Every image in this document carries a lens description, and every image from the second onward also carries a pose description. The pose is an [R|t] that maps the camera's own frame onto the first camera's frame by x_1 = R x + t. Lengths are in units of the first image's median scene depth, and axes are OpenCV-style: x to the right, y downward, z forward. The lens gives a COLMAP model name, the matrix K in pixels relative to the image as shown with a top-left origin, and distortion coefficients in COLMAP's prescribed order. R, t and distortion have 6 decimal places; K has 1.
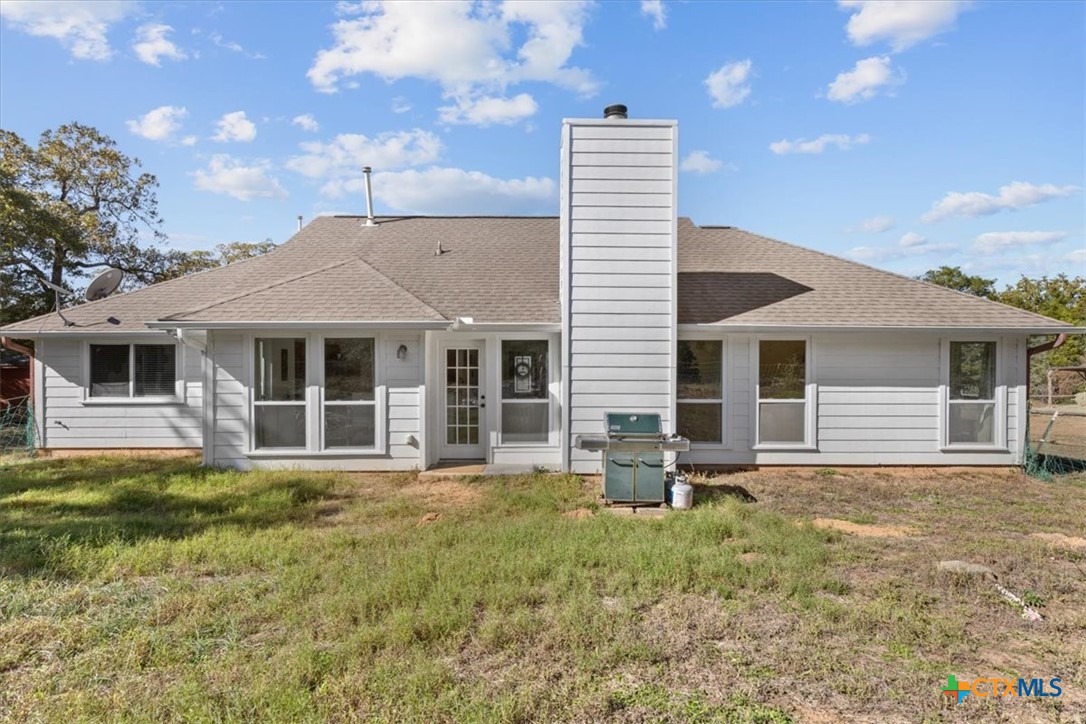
lens RADIAL K [[500.6, 0, 537.8], [0, 500.6, 365.4], [0, 0, 1]] dist [0.001603, -0.000638]
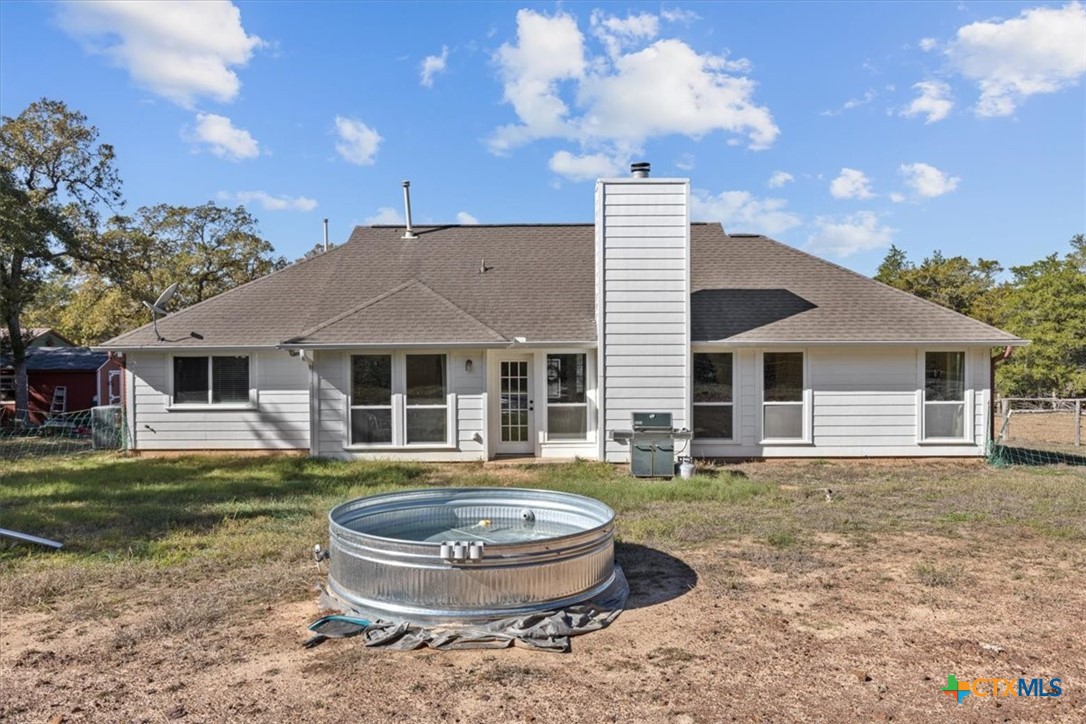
lens RADIAL K [[788.4, 0, 535.5], [0, 788.4, 358.4], [0, 0, 1]] dist [-0.021878, 0.009038]
pose [[0.999748, -0.006948, -0.021365, -0.059217], [0.006983, 0.999974, 0.001578, -0.042327], [0.021353, -0.001727, 0.999771, -0.875631]]
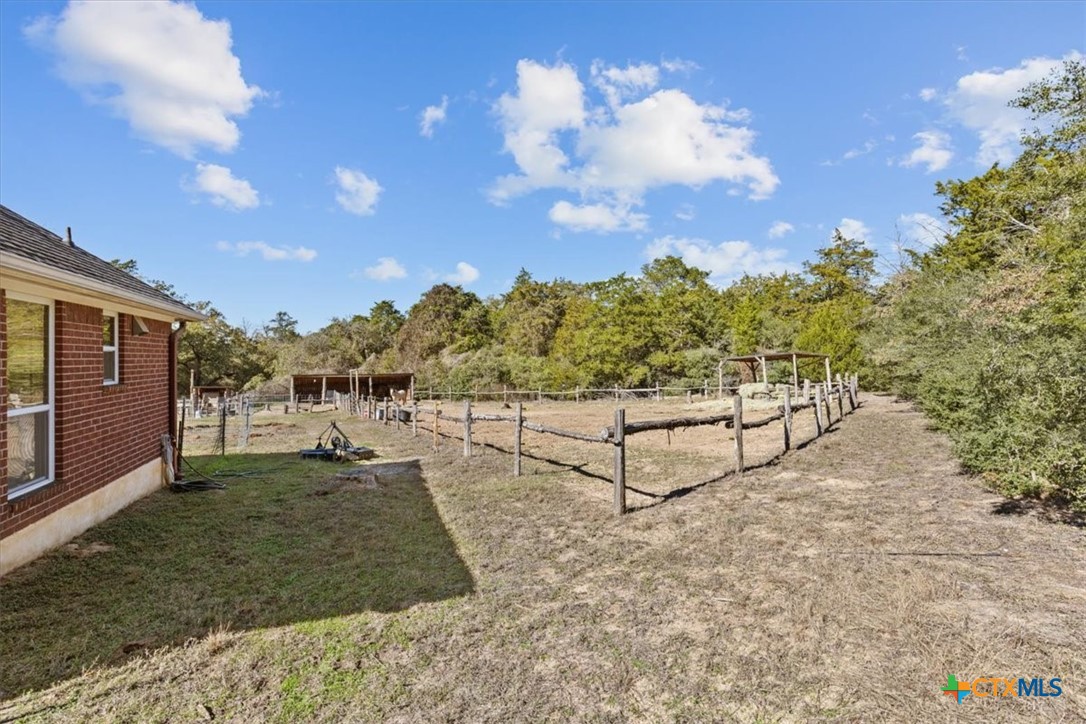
lens RADIAL K [[543.2, 0, 549.7], [0, 543.2, 366.2], [0, 0, 1]] dist [-0.012621, -0.000423]
pose [[0.935145, -0.005504, 0.354223, 1.296674], [0.002442, 0.999956, 0.009093, 0.035767], [-0.354257, -0.007638, 0.935117, 0.601667]]
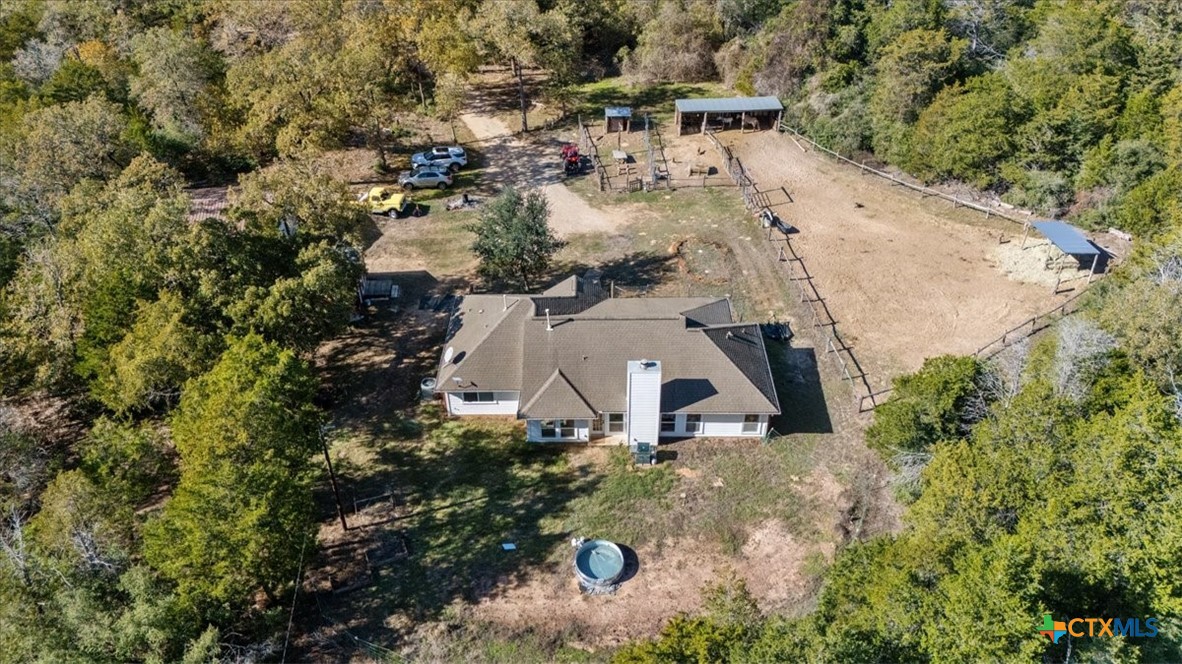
lens RADIAL K [[895.3, 0, 592.5], [0, 895.3, 327.2], [0, 0, 1]] dist [0.048254, -0.045449]
pose [[0.999968, 0.002791, -0.007438, -0.142355], [0.002047, 0.814113, 0.580703, -3.892381], [0.007676, -0.580700, 0.814082, -3.468248]]
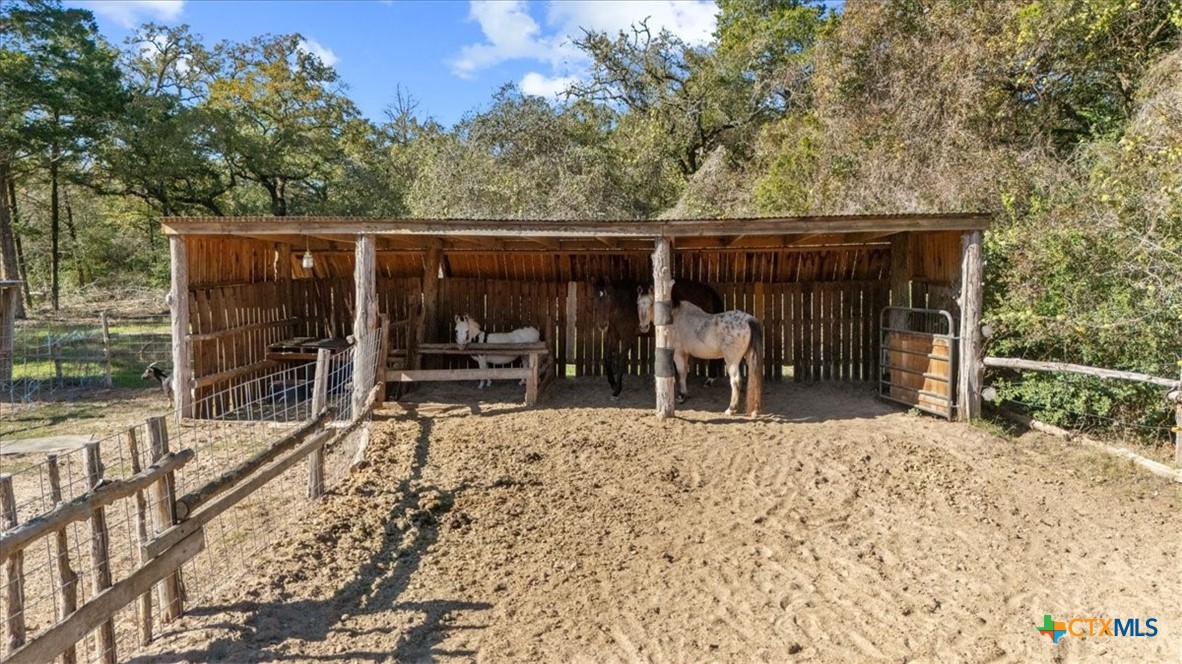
lens RADIAL K [[895.3, 0, 590.2], [0, 895.3, 327.3], [0, 0, 1]] dist [0.048254, -0.045449]
pose [[0.992518, 0.012187, -0.121486, 1.610803], [0.000949, 0.994207, 0.107481, 0.184821], [0.122092, -0.106792, 0.986757, 5.348835]]
